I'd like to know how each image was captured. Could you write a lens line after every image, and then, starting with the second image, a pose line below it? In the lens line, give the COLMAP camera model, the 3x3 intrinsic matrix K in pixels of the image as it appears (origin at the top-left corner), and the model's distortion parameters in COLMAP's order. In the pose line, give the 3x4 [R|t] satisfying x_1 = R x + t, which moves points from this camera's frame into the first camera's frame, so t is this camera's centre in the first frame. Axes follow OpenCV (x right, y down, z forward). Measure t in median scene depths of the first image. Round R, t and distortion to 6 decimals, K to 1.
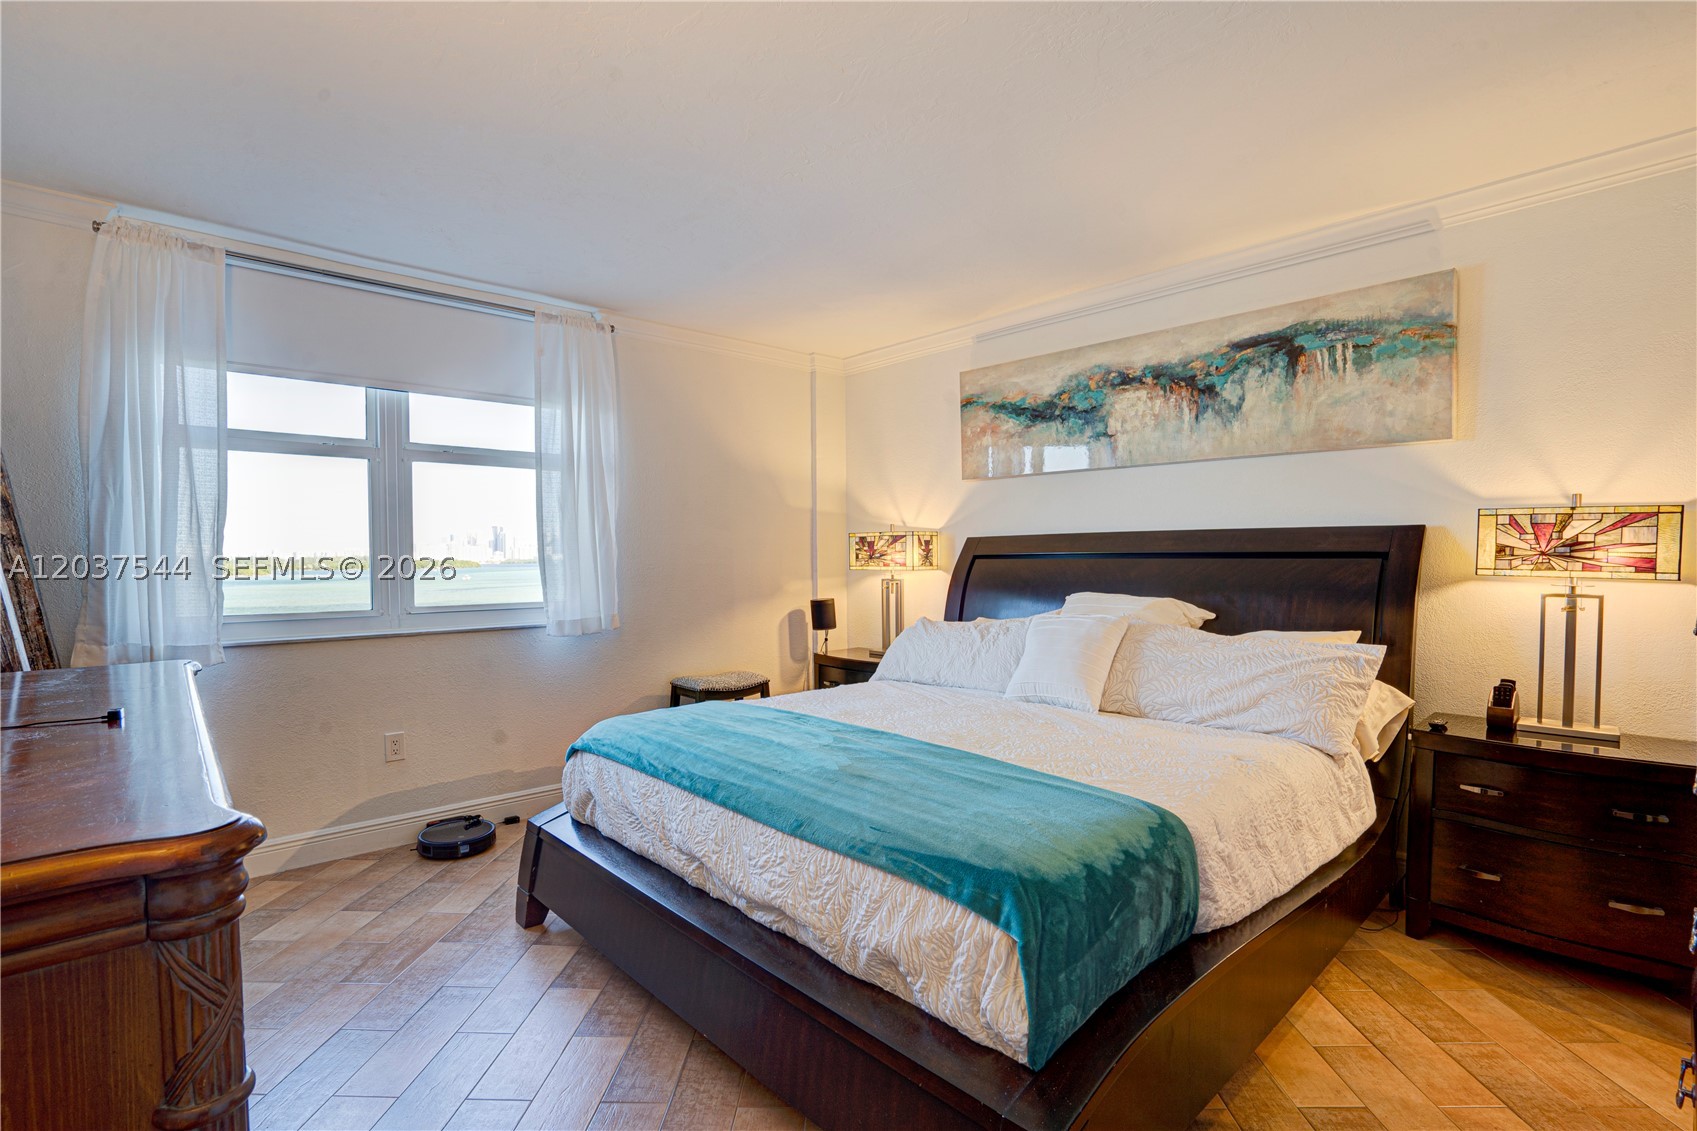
lens RADIAL K [[803.5, 0, 878.4], [0, 803.5, 581.3], [0, 0, 1]] dist [-0.057520, 0.022555]
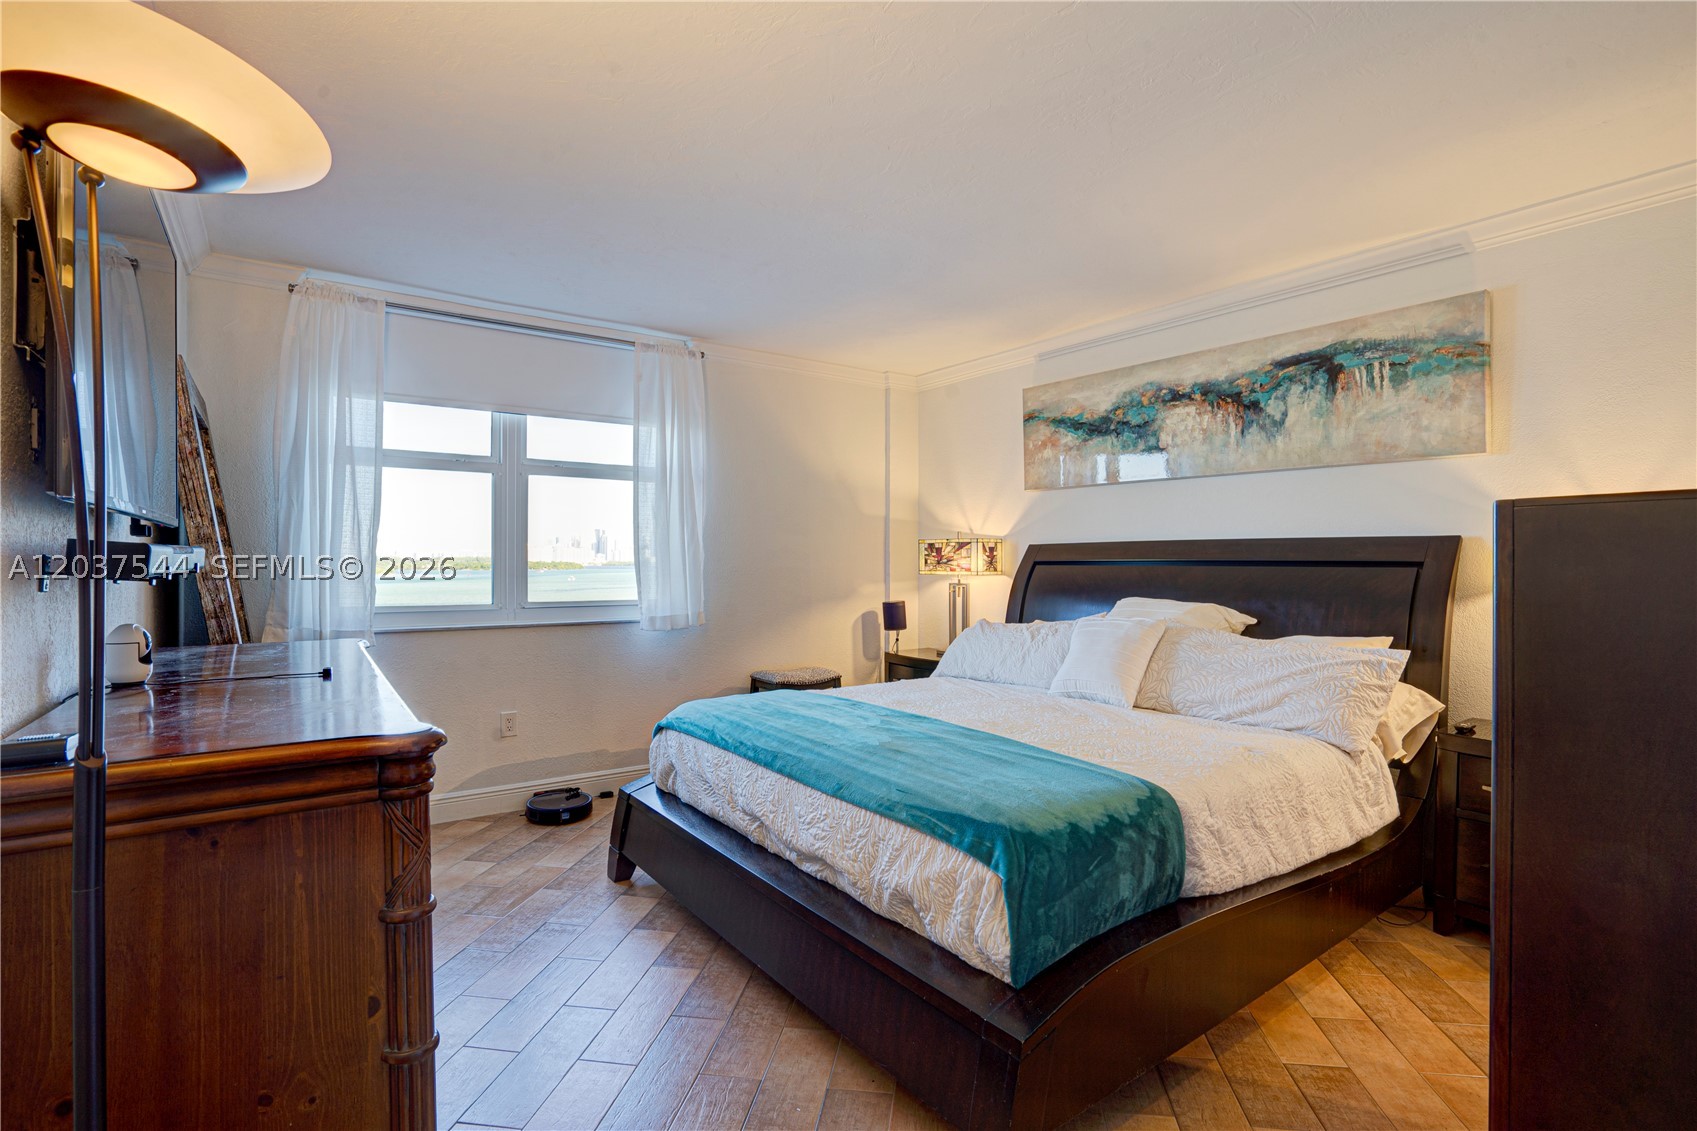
lens RADIAL K [[803.5, 0, 887.7], [0, 803.5, 566.5], [0, 0, 1]] dist [-0.057520, 0.022555]
pose [[0.994879, 0.009404, -0.100631, 0.047974], [-0.011930, 0.999628, -0.024526, 0.003113], [0.100363, 0.025601, 0.994621, -0.098031]]
